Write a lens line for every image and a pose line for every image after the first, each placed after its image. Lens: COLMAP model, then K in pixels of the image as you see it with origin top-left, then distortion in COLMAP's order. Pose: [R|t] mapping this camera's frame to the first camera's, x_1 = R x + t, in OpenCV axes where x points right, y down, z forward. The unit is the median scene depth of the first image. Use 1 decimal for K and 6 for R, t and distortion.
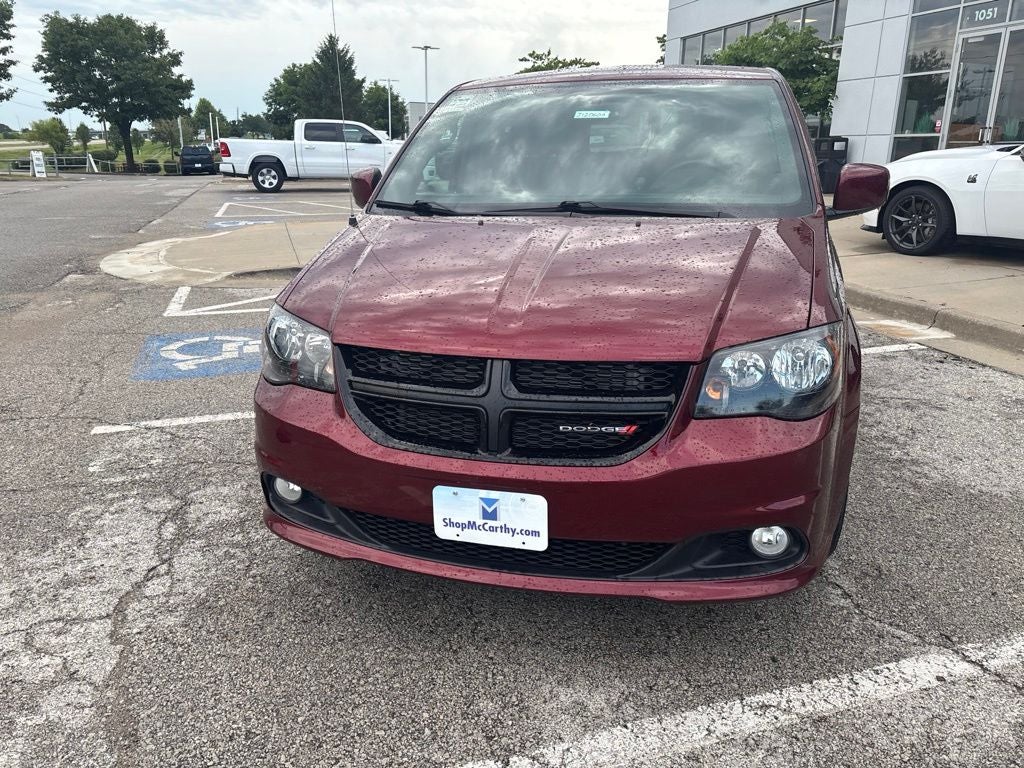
lens RADIAL K [[772.6, 0, 508.1], [0, 772.6, 383.8], [0, 0, 1]] dist [0.053335, -0.063865]
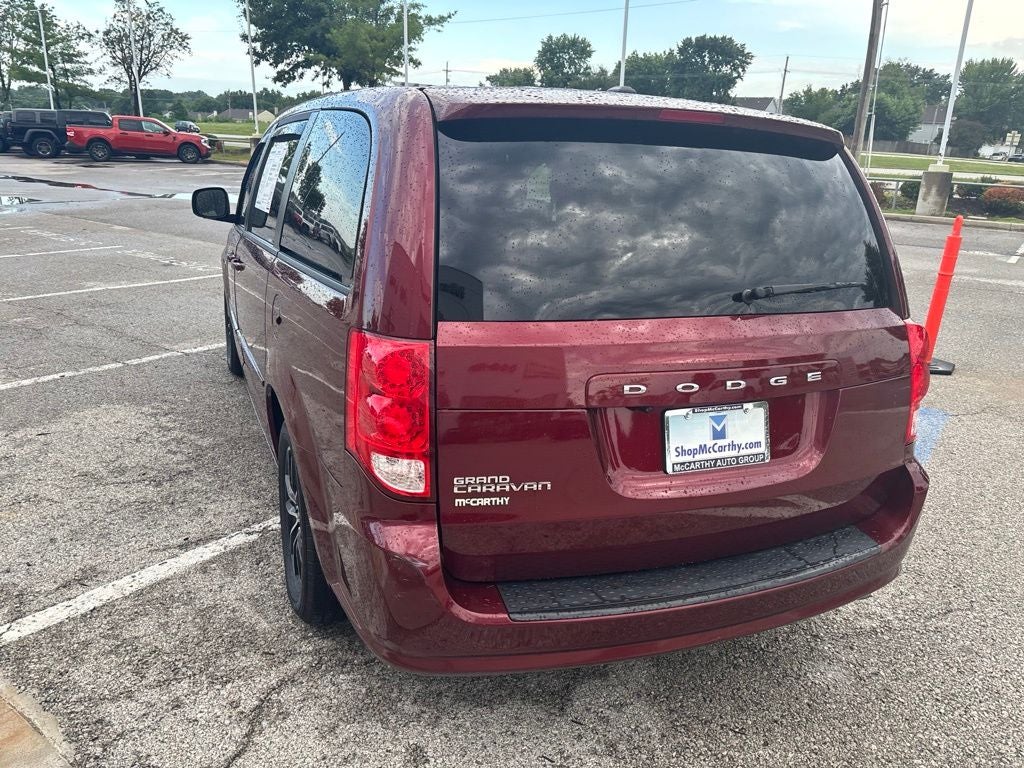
lens RADIAL K [[772.6, 0, 508.0], [0, 772.6, 388.5], [0, 0, 1]] dist [0.053335, -0.063865]
pose [[-0.798138, 0.148937, -0.583775, 0.790933], [-0.219083, 0.830878, 0.511512, -0.723721], [0.561229, 0.536152, -0.630526, 2.097280]]
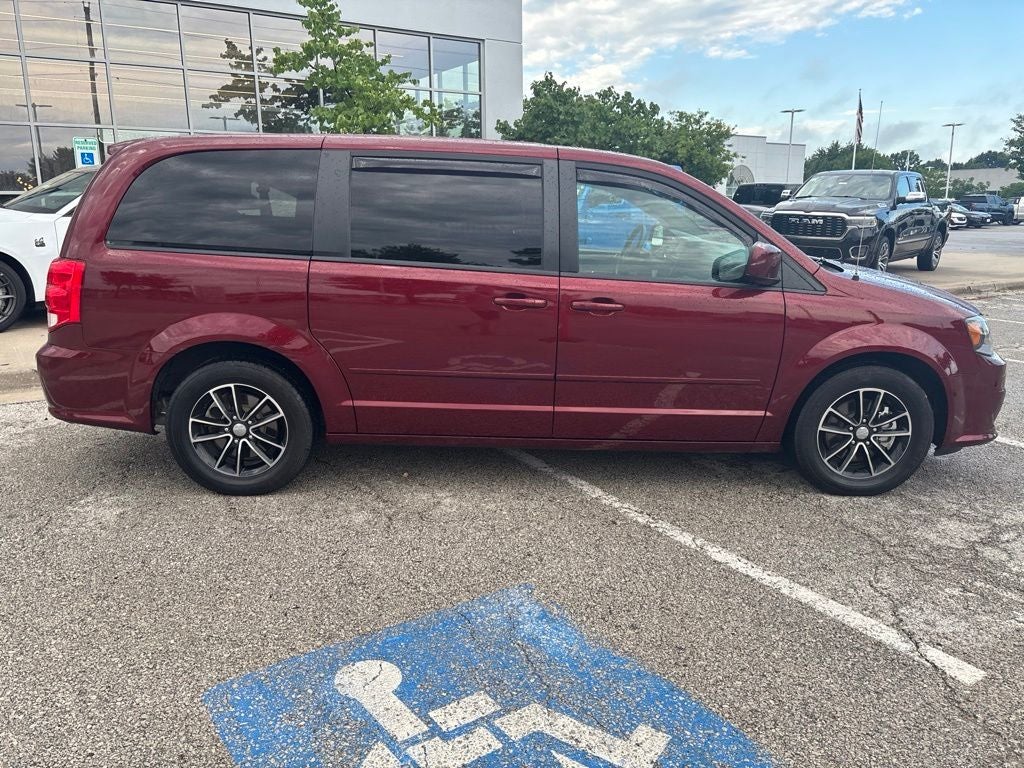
lens RADIAL K [[772.6, 0, 510.6], [0, 772.6, 385.5], [0, 0, 1]] dist [0.053335, -0.063865]
pose [[-0.292592, -0.224391, 0.929537, -1.068140], [0.277553, 0.910300, 0.307113, -0.506641], [-0.915071, 0.347854, -0.204066, 1.559919]]
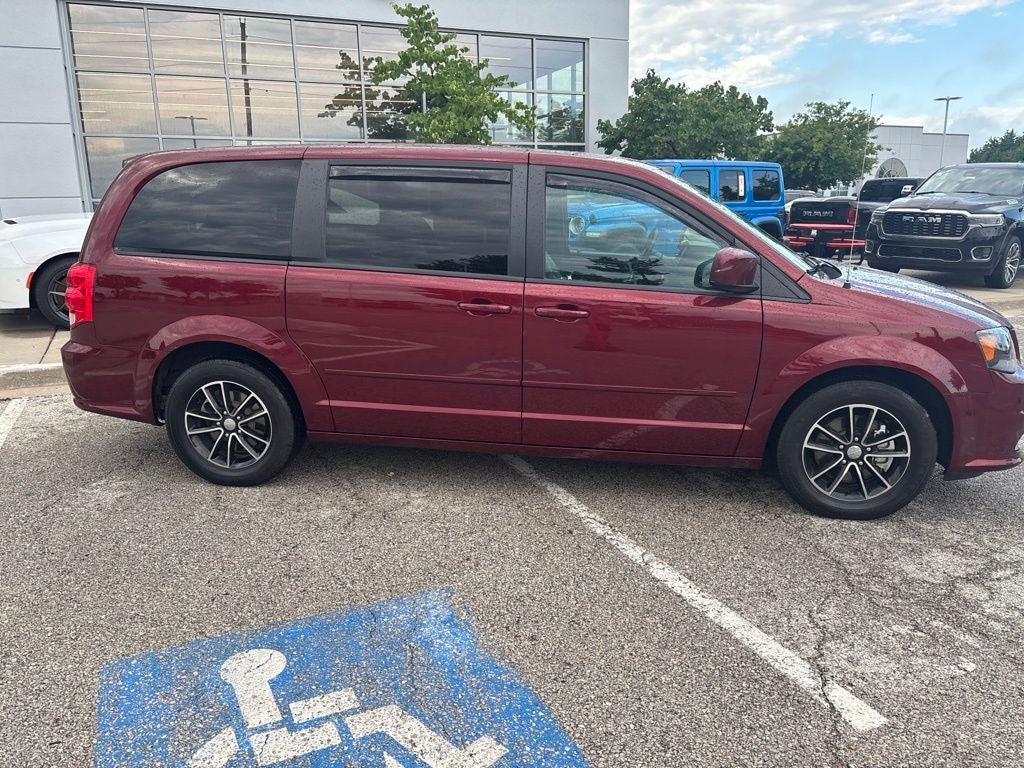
lens RADIAL K [[772.6, 0, 509.6], [0, 772.6, 393.3], [0, 0, 1]] dist [0.053335, -0.063865]
pose [[-0.124041, -0.239409, 0.962963, -1.116114], [0.299894, 0.916030, 0.266371, -0.447886], [-0.945874, 0.321828, -0.041828, 1.347189]]
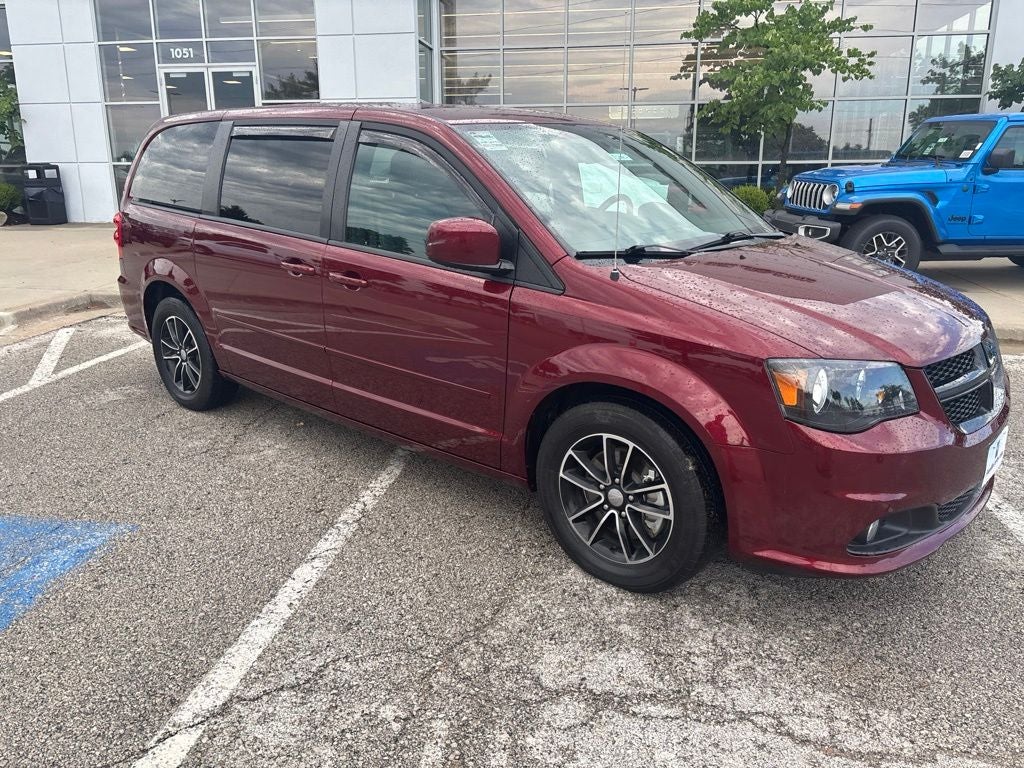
lens RADIAL K [[772.6, 0, 508.5], [0, 772.6, 386.1], [0, 0, 1]] dist [0.053335, -0.063865]
pose [[0.440167, -0.242601, 0.864522, -0.887740], [0.264873, 0.955047, 0.133145, -0.202095], [-0.857960, 0.170383, 0.484638, 0.592146]]
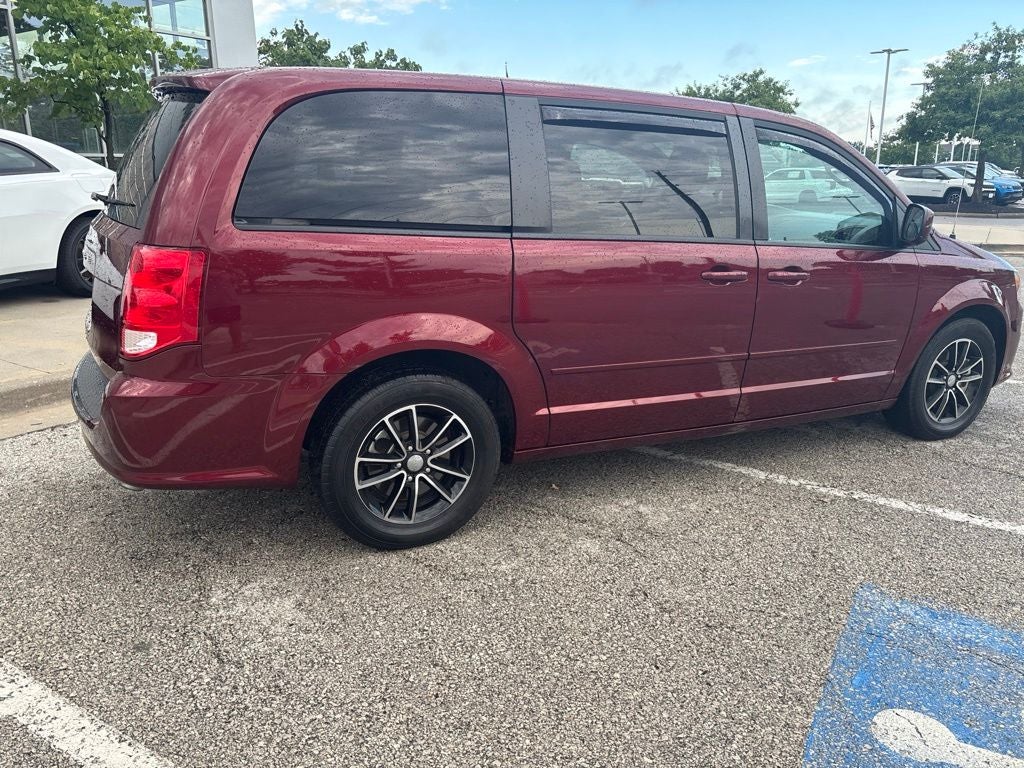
lens RADIAL K [[772.6, 0, 510.5], [0, 772.6, 385.5], [0, 0, 1]] dist [0.053335, -0.063865]
pose [[-0.665671, -0.207507, 0.716815, -0.609544], [0.211122, 0.868951, 0.447607, -0.642922], [-0.715758, 0.449294, -0.534625, 2.035751]]
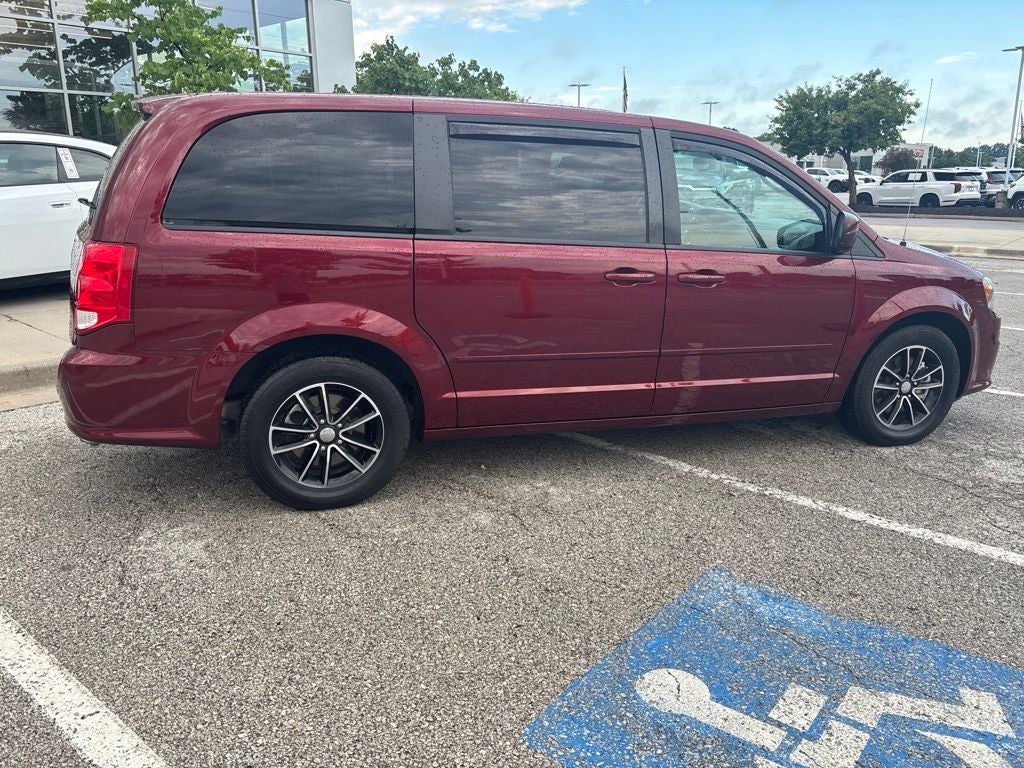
lens RADIAL K [[772.6, 0, 509.8], [0, 772.6, 378.0], [0, 0, 1]] dist [0.053335, -0.063865]
pose [[-0.545103, -0.220274, 0.808914, -0.835605], [0.239927, 0.883523, 0.402271, -0.610079], [-0.803304, 0.413360, -0.428762, 1.902341]]
